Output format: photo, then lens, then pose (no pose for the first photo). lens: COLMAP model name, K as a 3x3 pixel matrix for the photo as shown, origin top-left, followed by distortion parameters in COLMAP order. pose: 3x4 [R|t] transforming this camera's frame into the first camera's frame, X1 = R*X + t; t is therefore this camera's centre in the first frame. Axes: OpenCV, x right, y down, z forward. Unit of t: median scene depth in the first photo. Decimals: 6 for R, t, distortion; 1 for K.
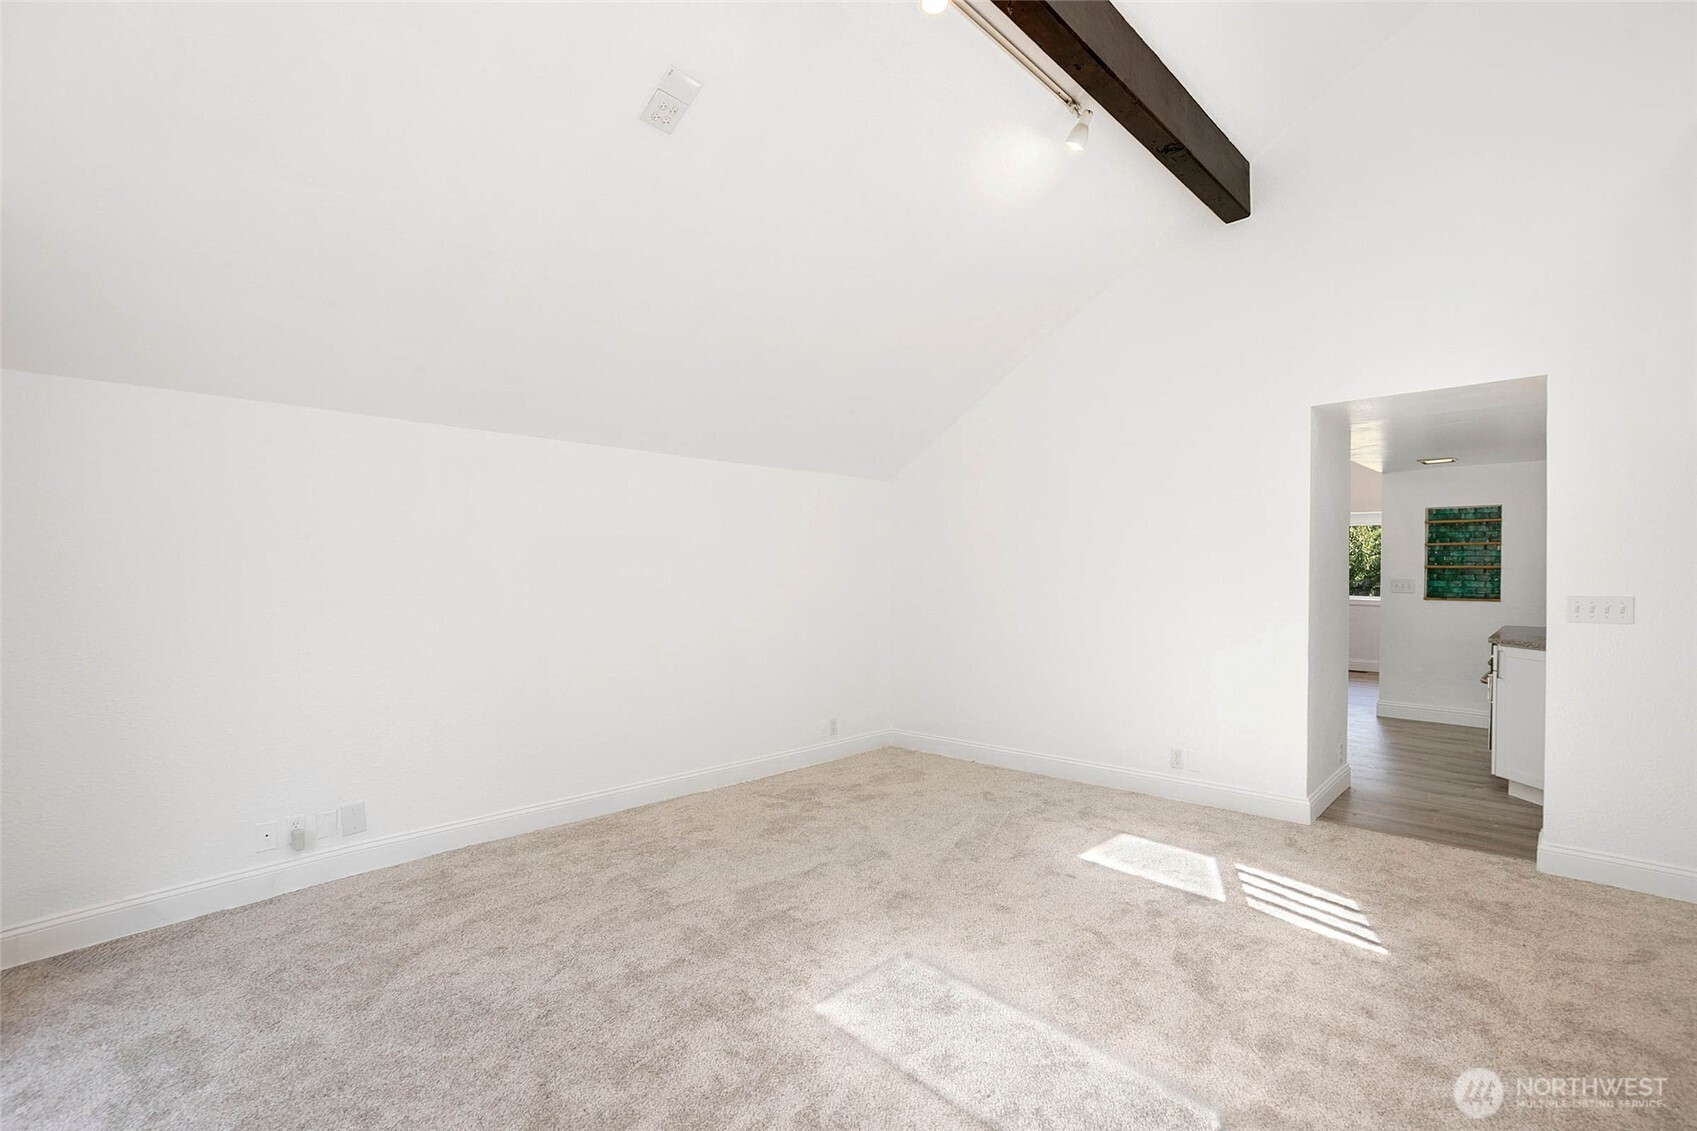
lens RADIAL K [[769.3, 0, 848.5], [0, 769.3, 565.5], [0, 0, 1]] dist [0.000939, 0.000365]
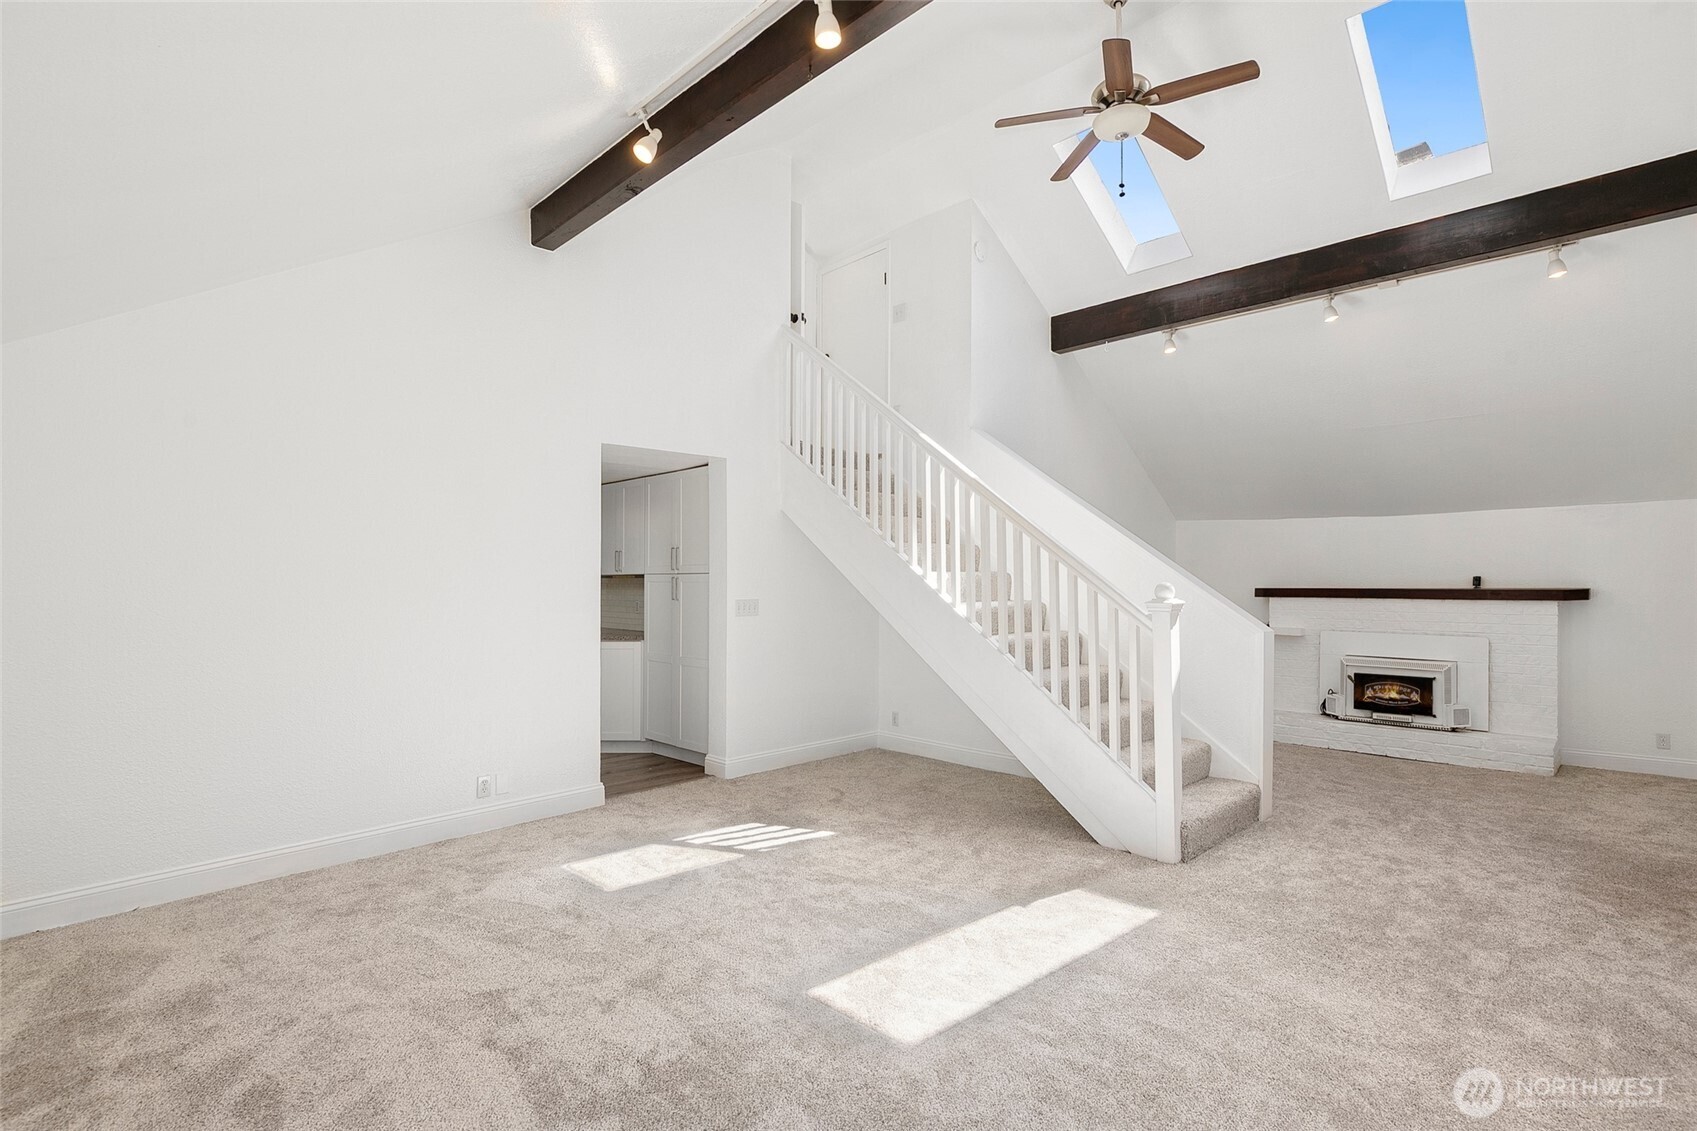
lens RADIAL K [[820.7, 0, 849.8], [0, 820.7, 580.2], [0, 0, 1]] dist [-0.001323, -0.000100]
pose [[0.016224, 0.008537, 0.999832, -0.660901], [-0.004677, 0.999953, -0.008462, 0.010500], [-0.999857, -0.004539, 0.016264, 0.648976]]
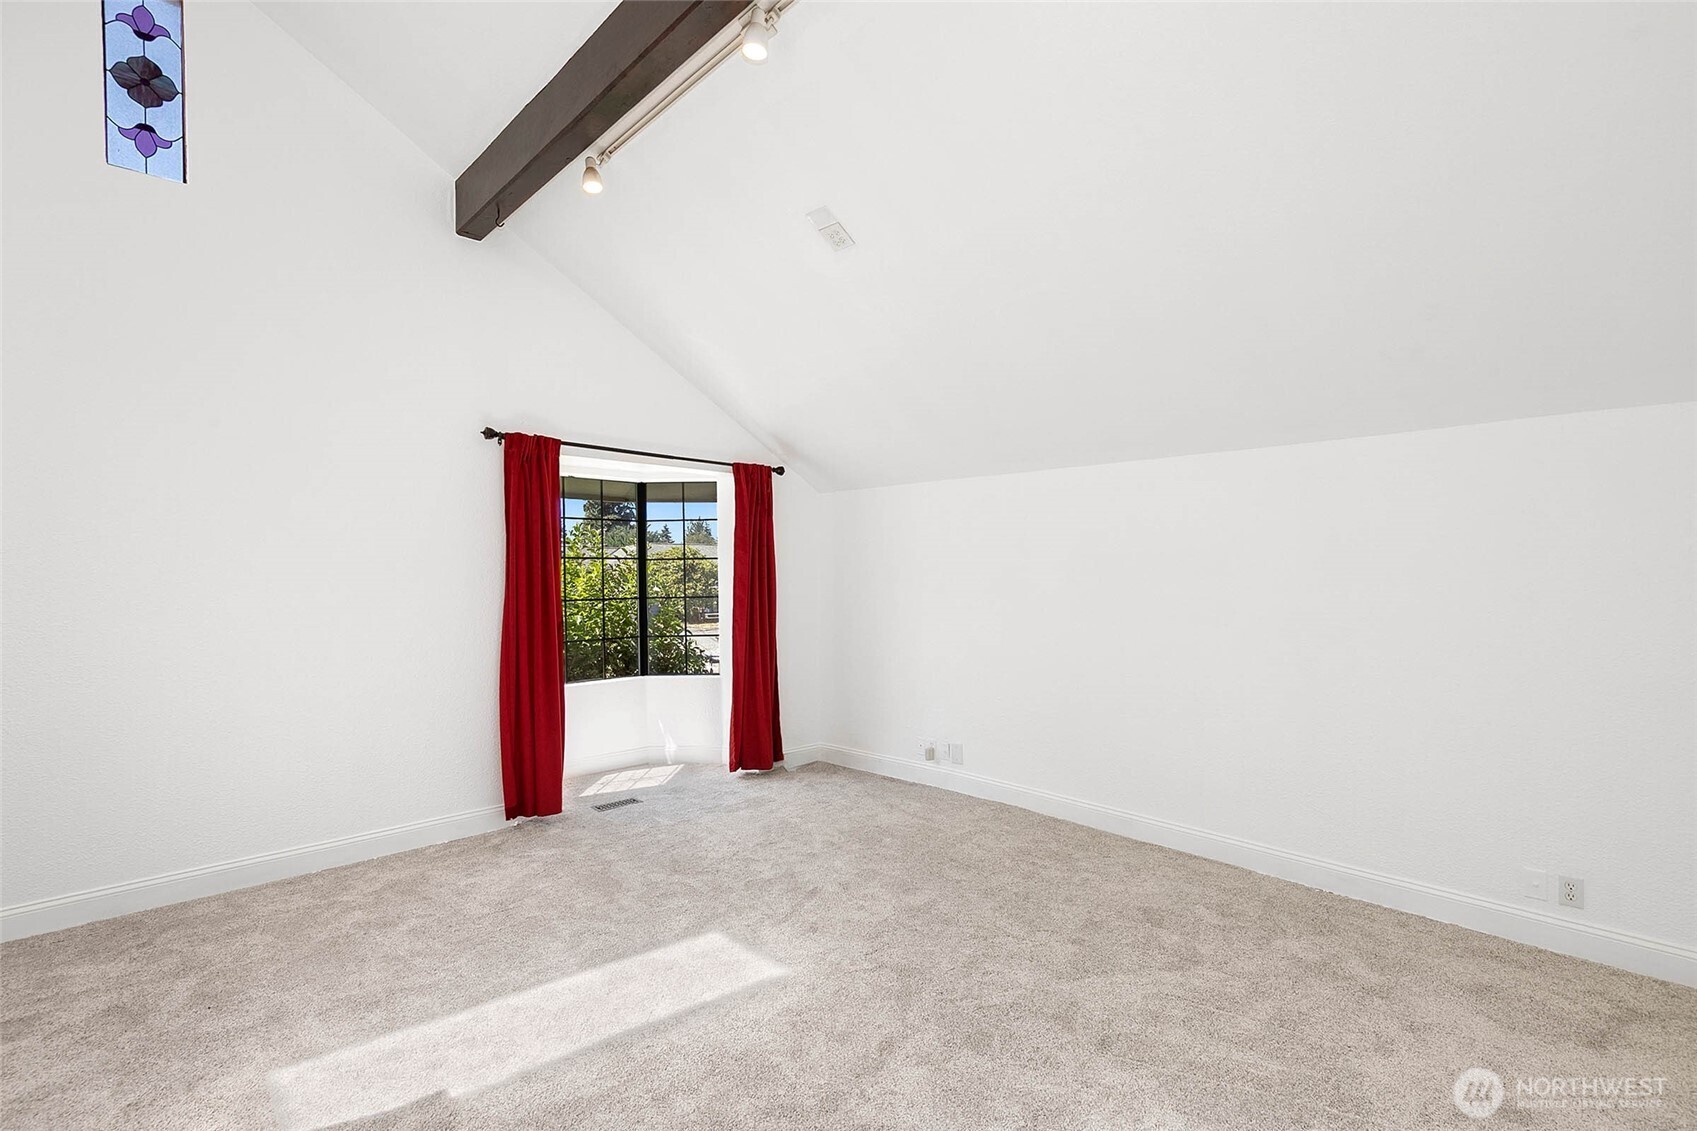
lens RADIAL K [[820.7, 0, 849.8], [0, 820.7, 580.2], [0, 0, 1]] dist [-0.001323, -0.000100]
pose [[-0.066155, 0.007449, -0.997782, 0.804608], [0.005005, 0.999962, 0.007134, -0.000453], [0.997797, -0.004522, -0.066190, 0.830399]]
